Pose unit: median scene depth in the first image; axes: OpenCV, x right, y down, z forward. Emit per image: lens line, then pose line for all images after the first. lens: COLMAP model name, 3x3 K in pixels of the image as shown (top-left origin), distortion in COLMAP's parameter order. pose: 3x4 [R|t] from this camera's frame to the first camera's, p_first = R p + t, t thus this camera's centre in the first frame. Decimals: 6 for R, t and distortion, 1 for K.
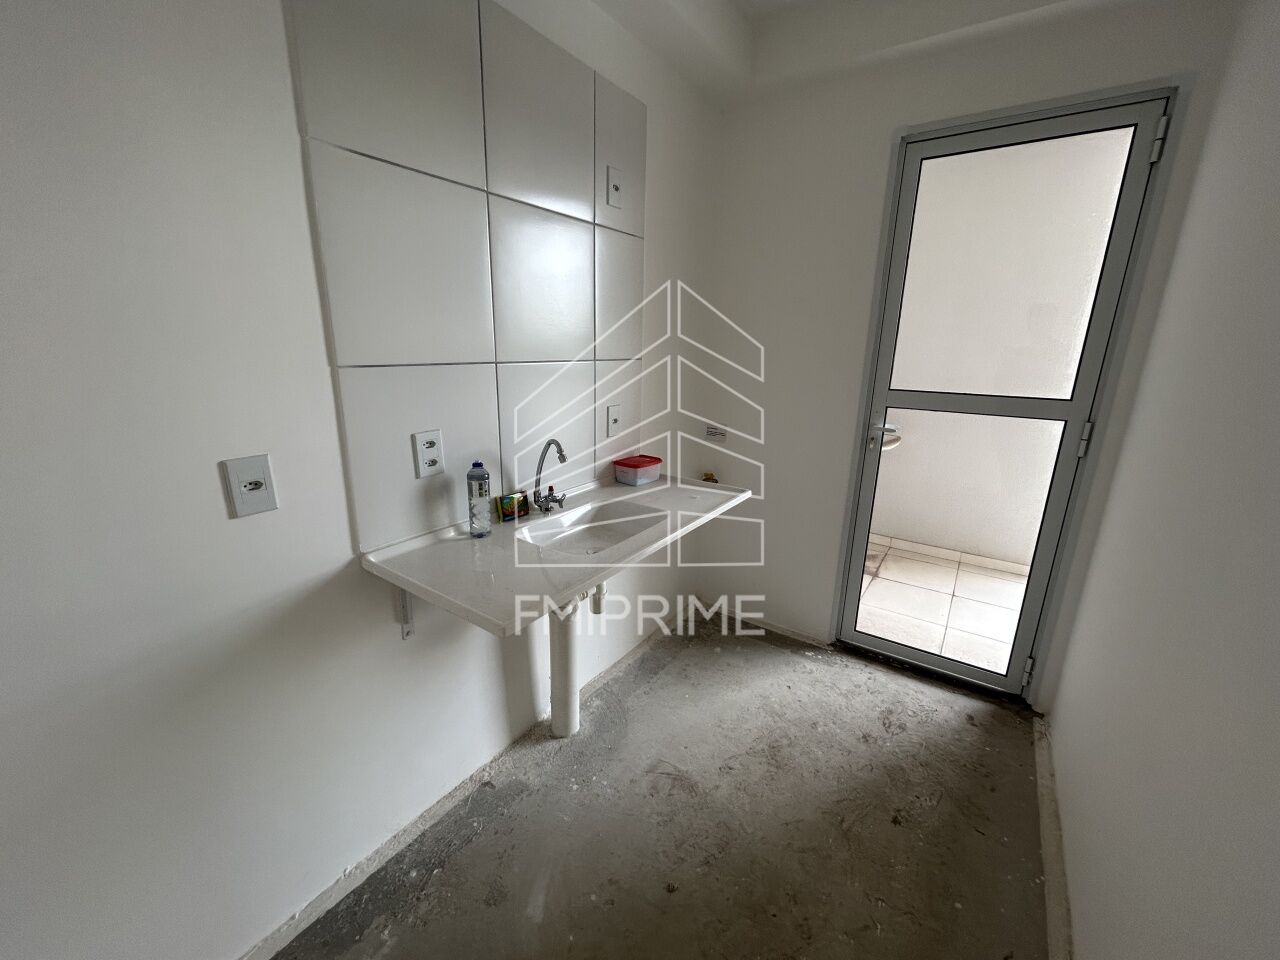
lens RADIAL K [[513.0, 0, 645.6], [0, 513.0, 477.5], [0, 0, 1]] dist [-0.001714, 0.000300]
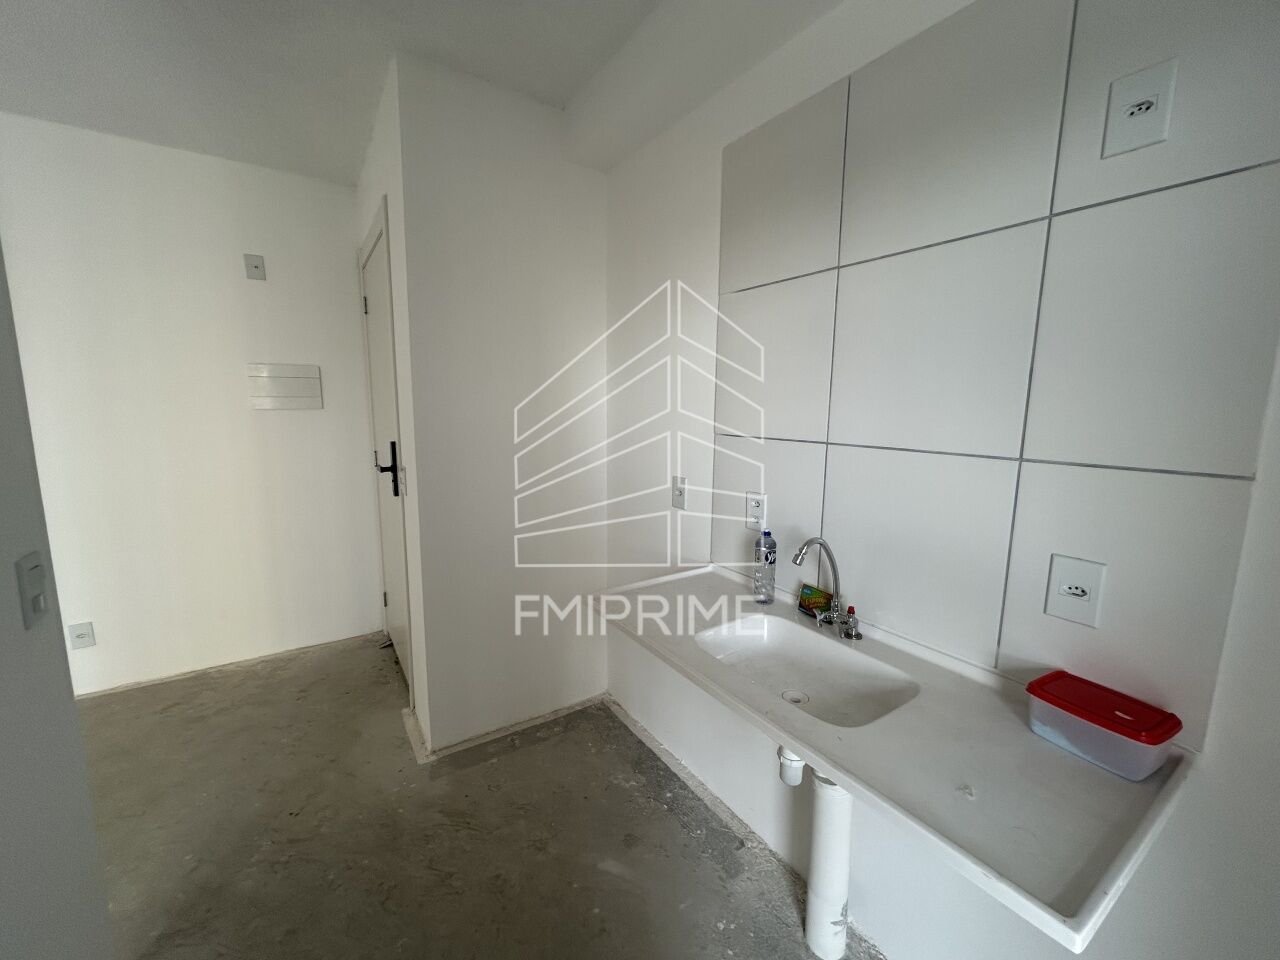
lens RADIAL K [[513.0, 0, 644.7], [0, 513.0, 482.3], [0, 0, 1]] dist [-0.001714, 0.000300]
pose [[-0.366927, 0.114333, -0.923197, 0.684484], [-0.260858, 0.939955, 0.220086, -0.275640], [0.892927, 0.321579, -0.315070, 1.020308]]
